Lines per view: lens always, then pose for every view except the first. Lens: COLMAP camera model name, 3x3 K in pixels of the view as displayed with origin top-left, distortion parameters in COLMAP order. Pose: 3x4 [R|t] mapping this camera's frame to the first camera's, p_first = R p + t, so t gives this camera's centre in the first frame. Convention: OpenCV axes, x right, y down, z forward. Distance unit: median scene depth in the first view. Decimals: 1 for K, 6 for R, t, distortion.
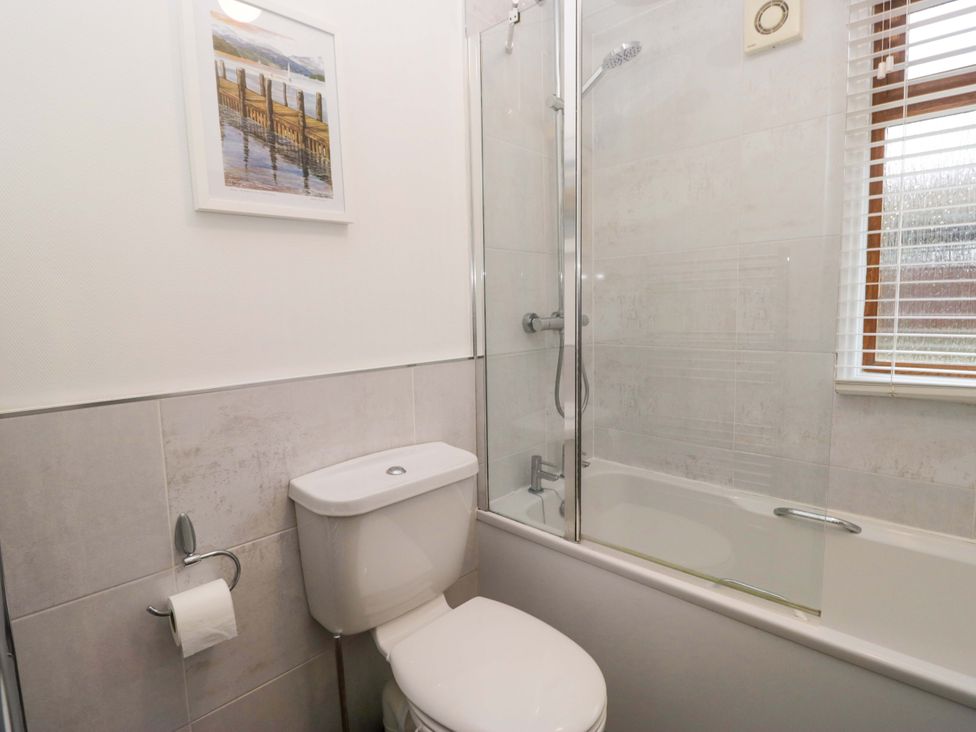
lens RADIAL K [[507.7, 0, 488.8], [0, 507.7, 369.2], [0, 0, 1]] dist [0.001118, -0.011918]
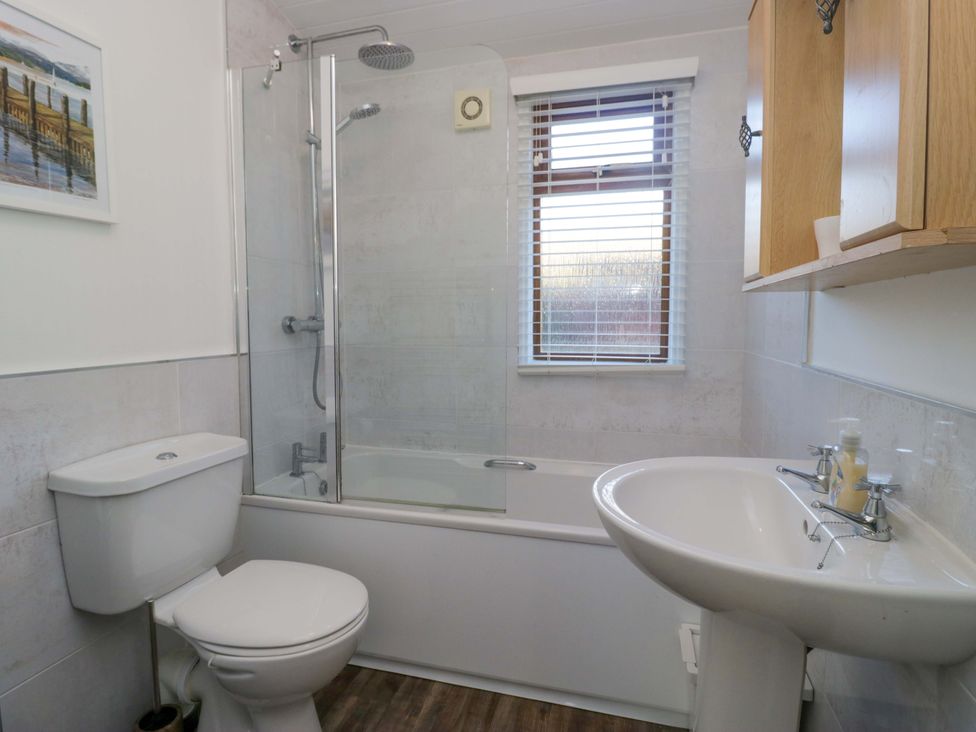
lens RADIAL K [[596.5, 0, 488.6], [0, 596.5, 361.1], [0, 0, 1]] dist [0.002114, -0.014519]
pose [[0.891139, -0.003604, 0.453716, -0.148777], [0.034120, 0.997669, -0.059090, 0.097860], [-0.452445, 0.068138, 0.889185, -0.438889]]
